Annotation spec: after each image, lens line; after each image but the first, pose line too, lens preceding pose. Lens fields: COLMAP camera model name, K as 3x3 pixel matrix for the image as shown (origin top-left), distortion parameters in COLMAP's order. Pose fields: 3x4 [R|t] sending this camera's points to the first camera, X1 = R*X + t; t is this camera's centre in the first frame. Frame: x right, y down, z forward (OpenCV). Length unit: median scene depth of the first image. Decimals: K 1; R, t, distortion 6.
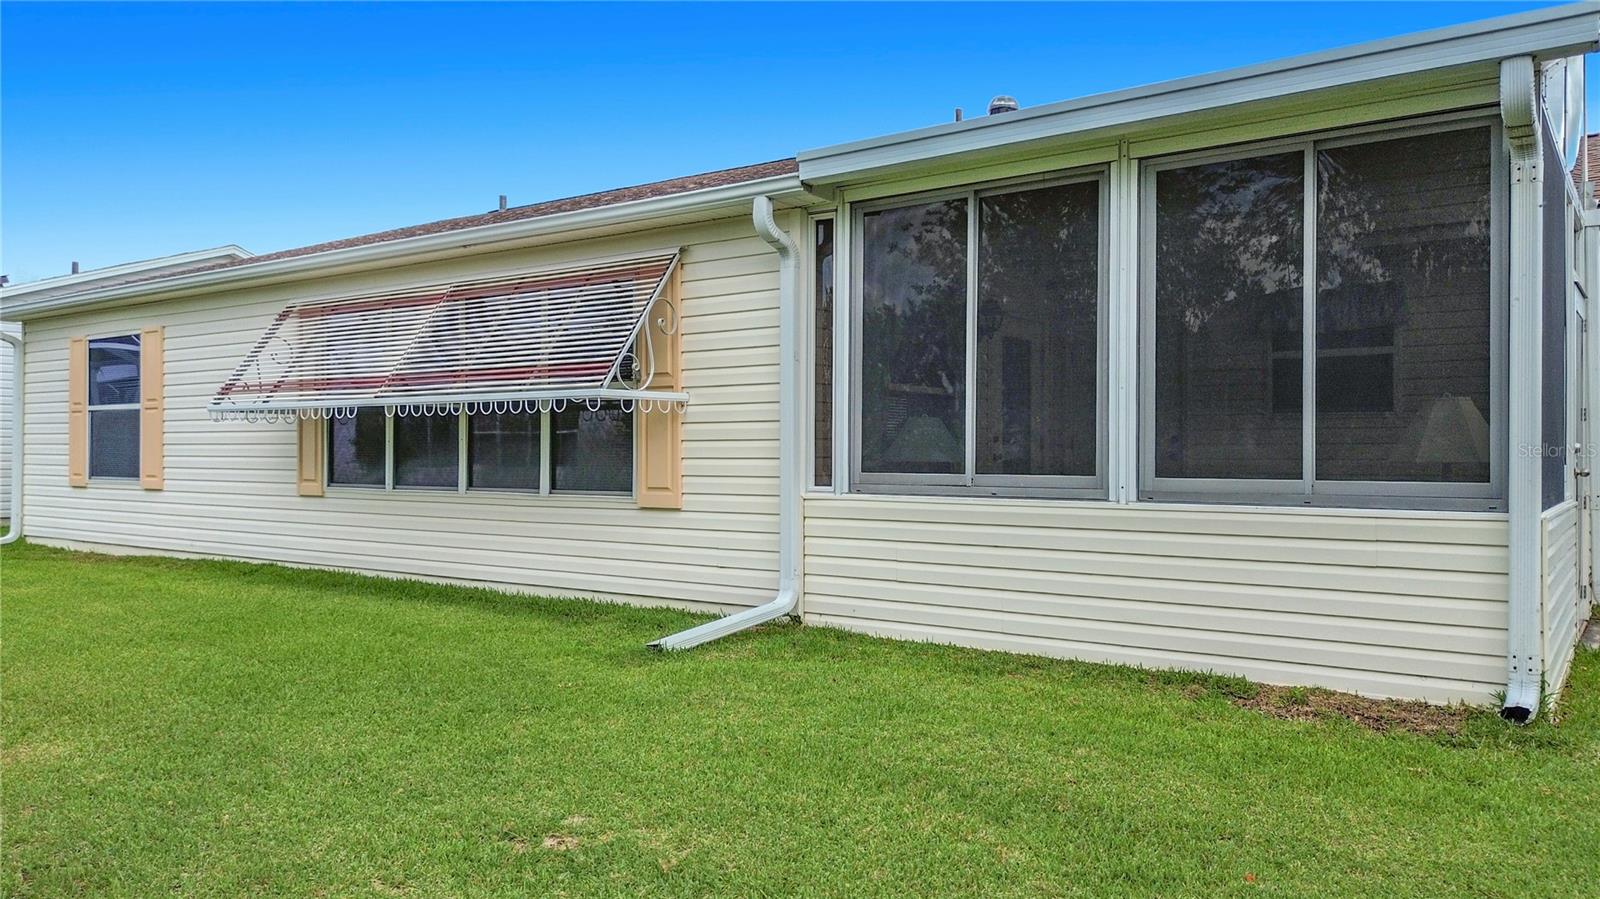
lens RADIAL K [[1144.4, 0, 794.8], [0, 1144.4, 481.3], [0, 0, 1]] dist [0.083407, -0.094577]
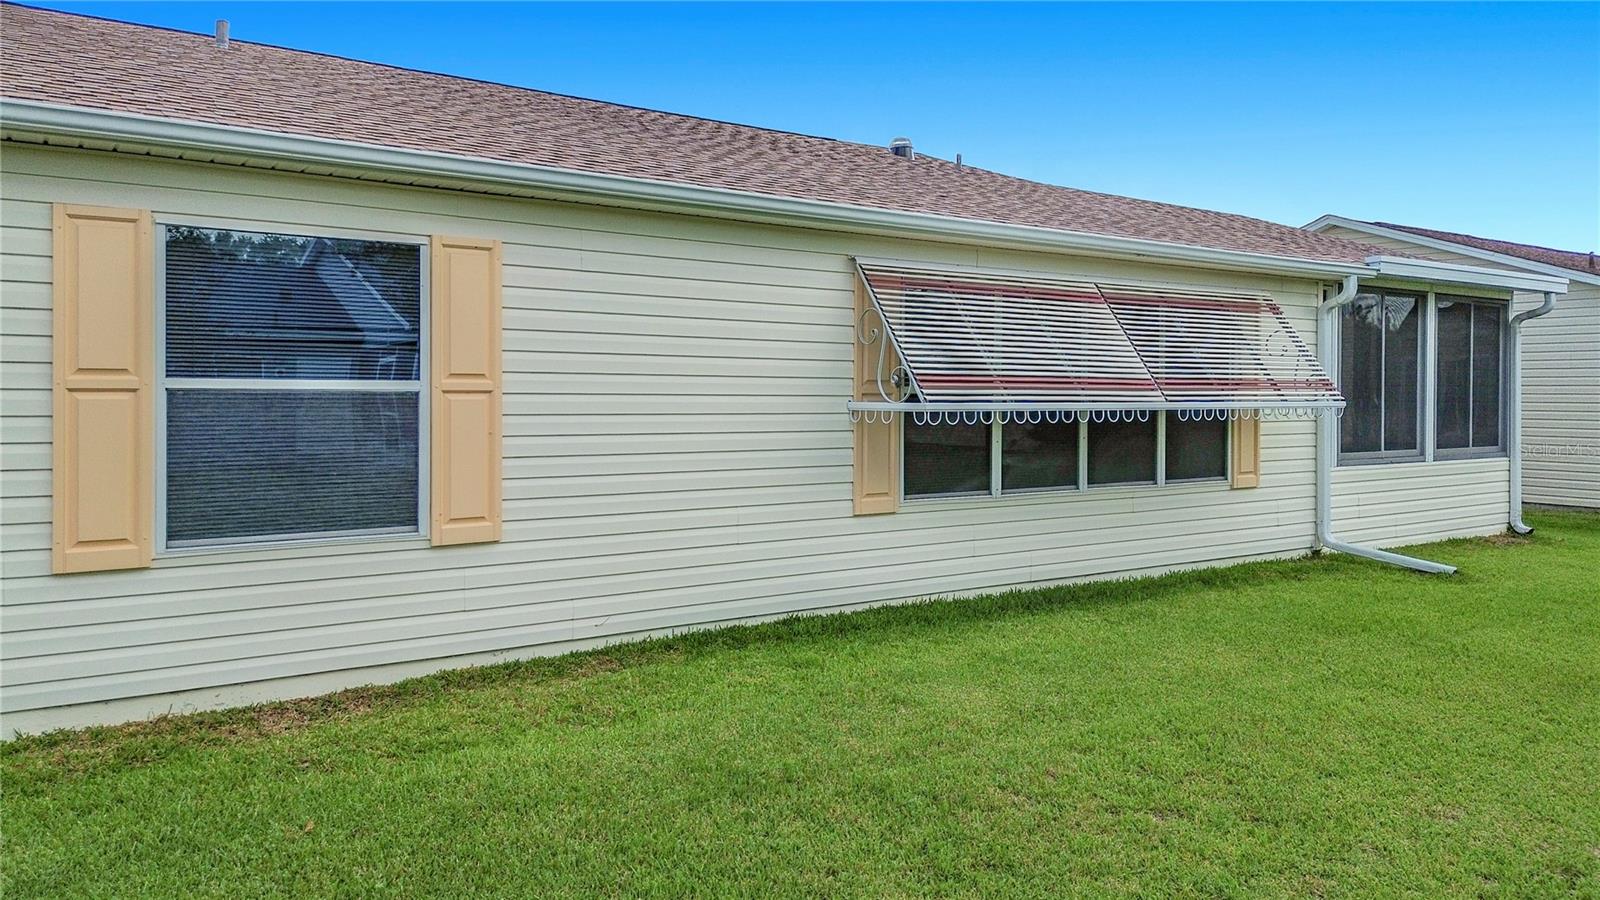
lens RADIAL K [[1121.1, 0, 727.5], [0, 1121.1, 420.1], [0, 0, 1]] dist [0.047738, -0.006731]
pose [[0.357151, 0.022079, 0.933786, -1.340115], [0.060958, 0.997038, -0.046889, -0.023854], [-0.932055, 0.073668, 0.354748, 0.944195]]
